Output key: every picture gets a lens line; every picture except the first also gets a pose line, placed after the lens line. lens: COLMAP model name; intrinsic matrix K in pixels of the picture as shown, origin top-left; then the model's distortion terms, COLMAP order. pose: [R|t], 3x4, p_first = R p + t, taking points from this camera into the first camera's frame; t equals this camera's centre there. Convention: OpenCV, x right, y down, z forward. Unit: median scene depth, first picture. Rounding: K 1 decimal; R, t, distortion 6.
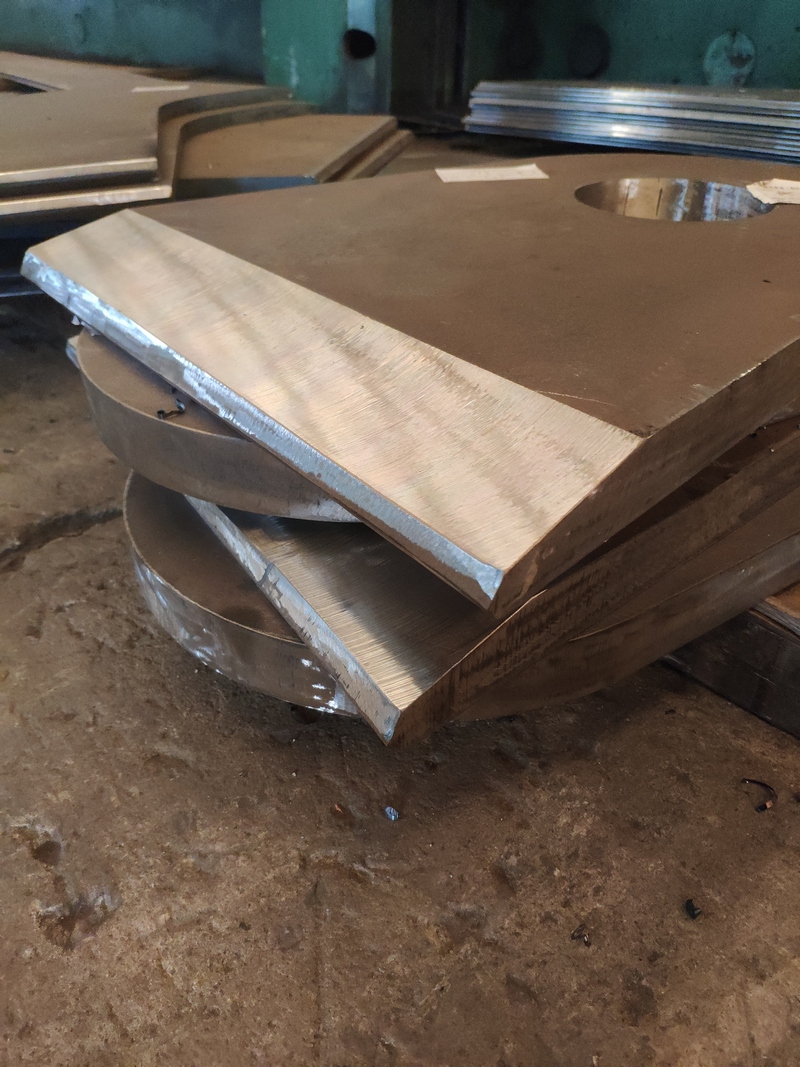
lens RADIAL K [[829.6, 0, 392.3], [0, 829.6, 537.5], [0, 0, 1]] dist [0.045844, -0.103581]
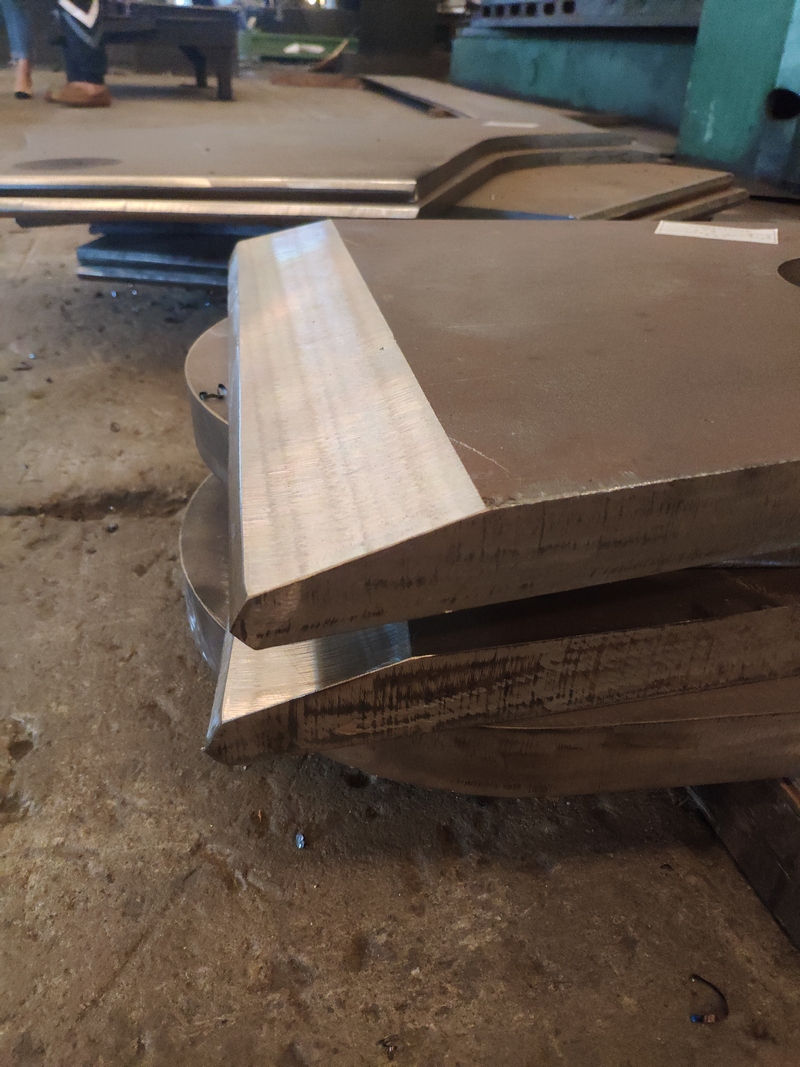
lens RADIAL K [[836.1, 0, 394.4], [0, 836.1, 529.9], [0, 0, 1]] dist [0.031584, -0.071397]
pose [[0.884594, 0.255161, -0.390366, 0.416758], [-0.274836, 0.961474, 0.005668, -0.055524], [0.376773, 0.102272, 0.920642, 0.114525]]
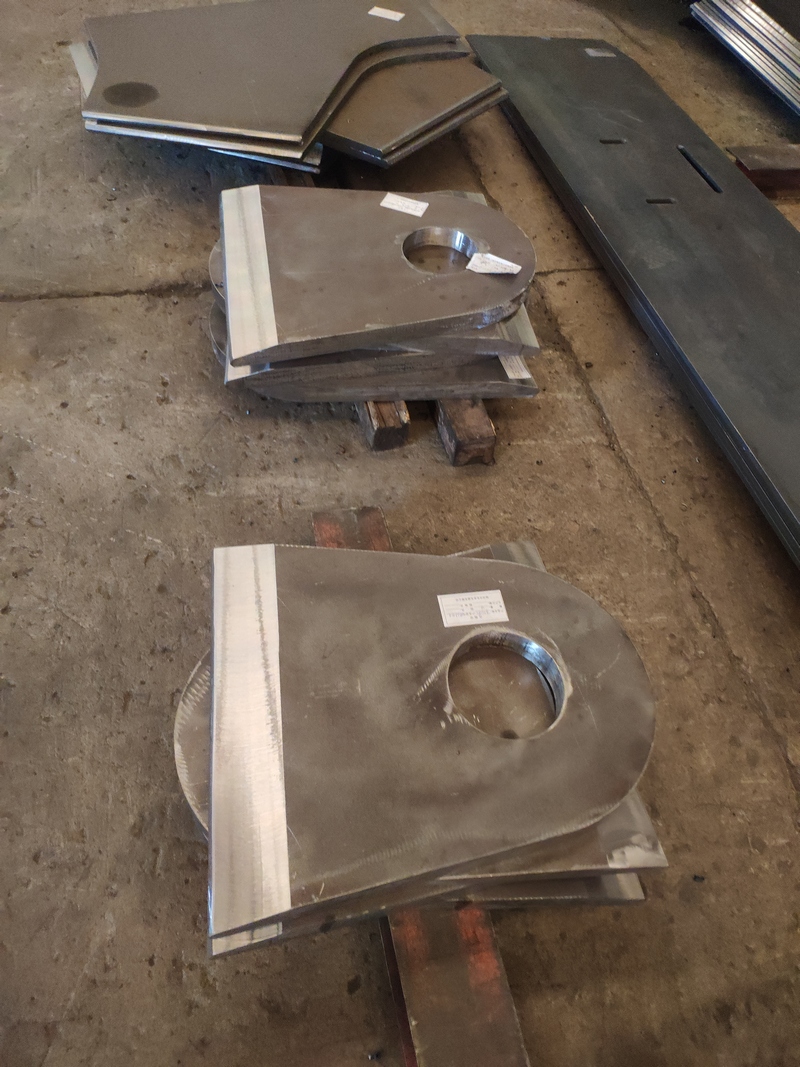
lens RADIAL K [[802.7, 0, 404.1], [0, 802.7, 520.5], [0, 0, 1]] dist [0.194983, -0.455694]
pose [[0.881260, 0.421092, -0.214619, 1.715903], [-0.331319, 0.874244, 0.354859, -0.816238], [0.337058, -0.241616, 0.909953, -2.330133]]
